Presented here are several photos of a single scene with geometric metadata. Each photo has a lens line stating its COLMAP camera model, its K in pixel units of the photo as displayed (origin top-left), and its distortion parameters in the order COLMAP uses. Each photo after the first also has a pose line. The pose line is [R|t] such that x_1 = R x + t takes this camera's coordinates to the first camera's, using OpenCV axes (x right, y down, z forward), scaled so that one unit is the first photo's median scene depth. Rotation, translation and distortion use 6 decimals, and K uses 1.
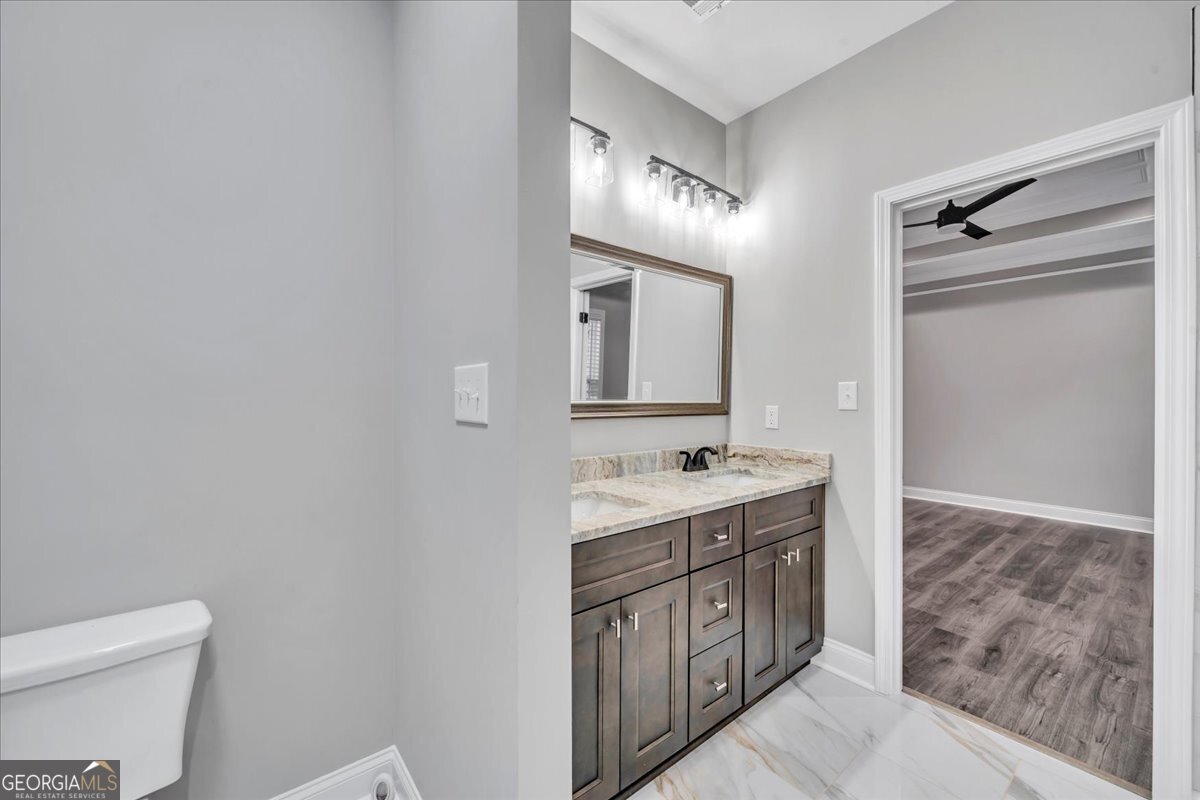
lens RADIAL K [[459.4, 0, 599.5], [0, 459.4, 397.6], [0, 0, 1]] dist [-0.009947, -0.000052]
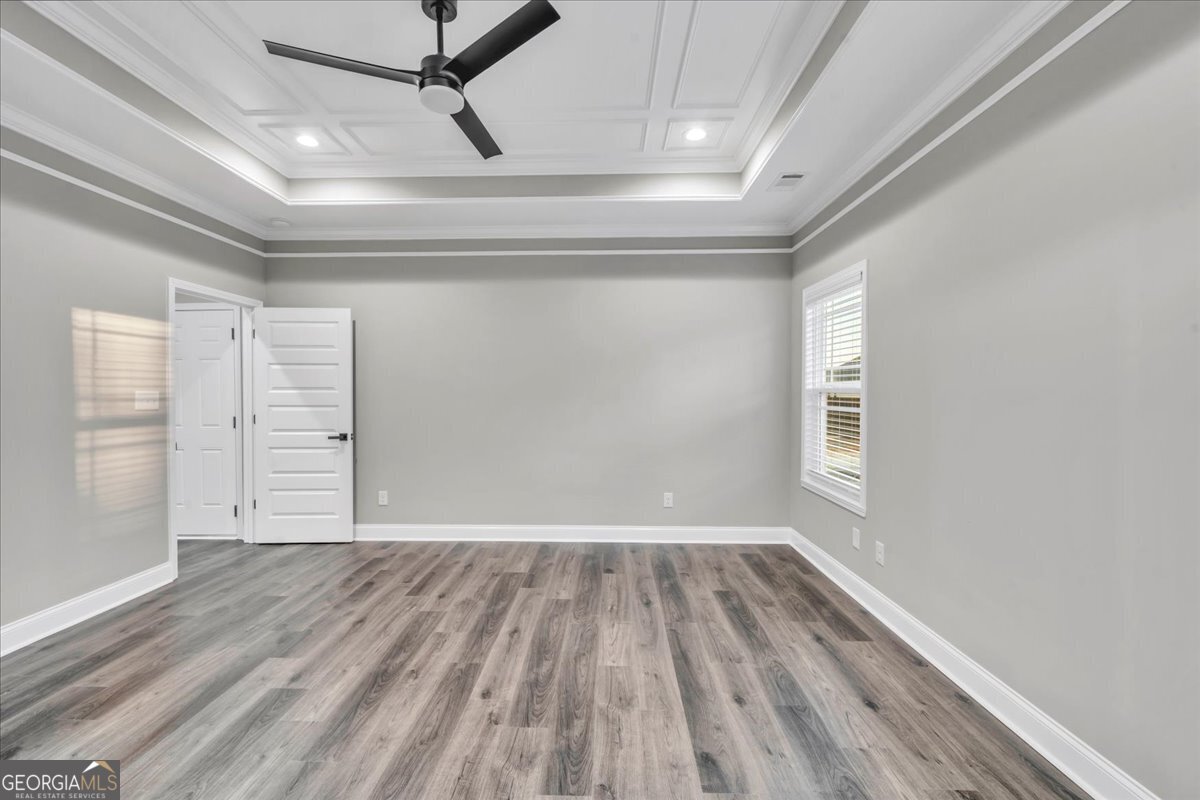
lens RADIAL K [[494.2, 0, 593.3], [0, 494.2, 397.6], [0, 0, 1]] dist [0.000246, 0.000116]
pose [[0.641520, -0.010928, 0.767028, 0.476551], [0.002343, 0.999922, 0.012287, -0.023556], [-0.767102, -0.006085, 0.641496, 0.532169]]
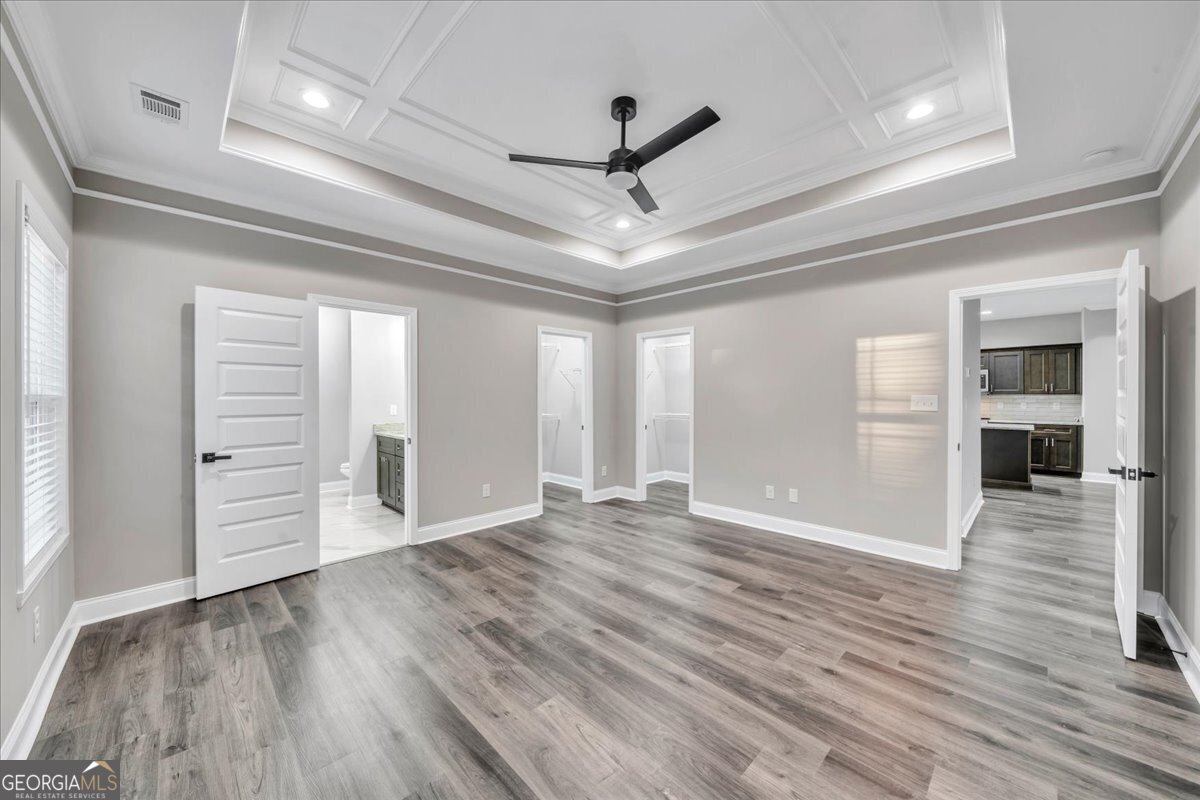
lens RADIAL K [[435.7, 0, 590.8], [0, 435.7, 395.1], [0, 0, 1]] dist [-0.006038, 0.000061]
pose [[0.105601, -0.001882, -0.994407, 1.655595], [-0.000891, 0.999998, -0.001988, -0.021562], [0.994408, 0.001096, 0.105599, 0.984681]]
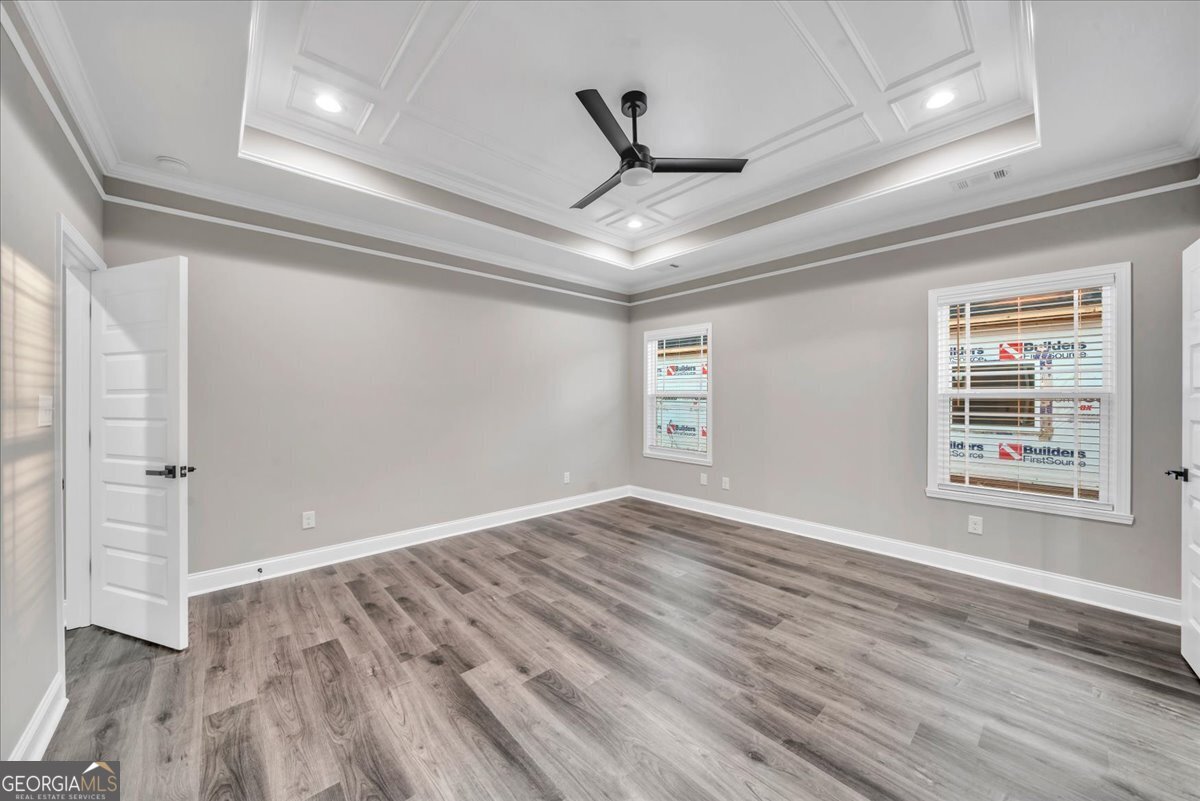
lens RADIAL K [[423.0, 0, 582.9], [0, 423.0, 399.8], [0, 0, 1]] dist [-0.002101, -0.000059]
pose [[-0.048772, -0.006806, 0.998787, 0.105101], [0.005524, 0.999960, 0.007083, -0.020678], [-0.998795, 0.005863, -0.048732, 1.261872]]
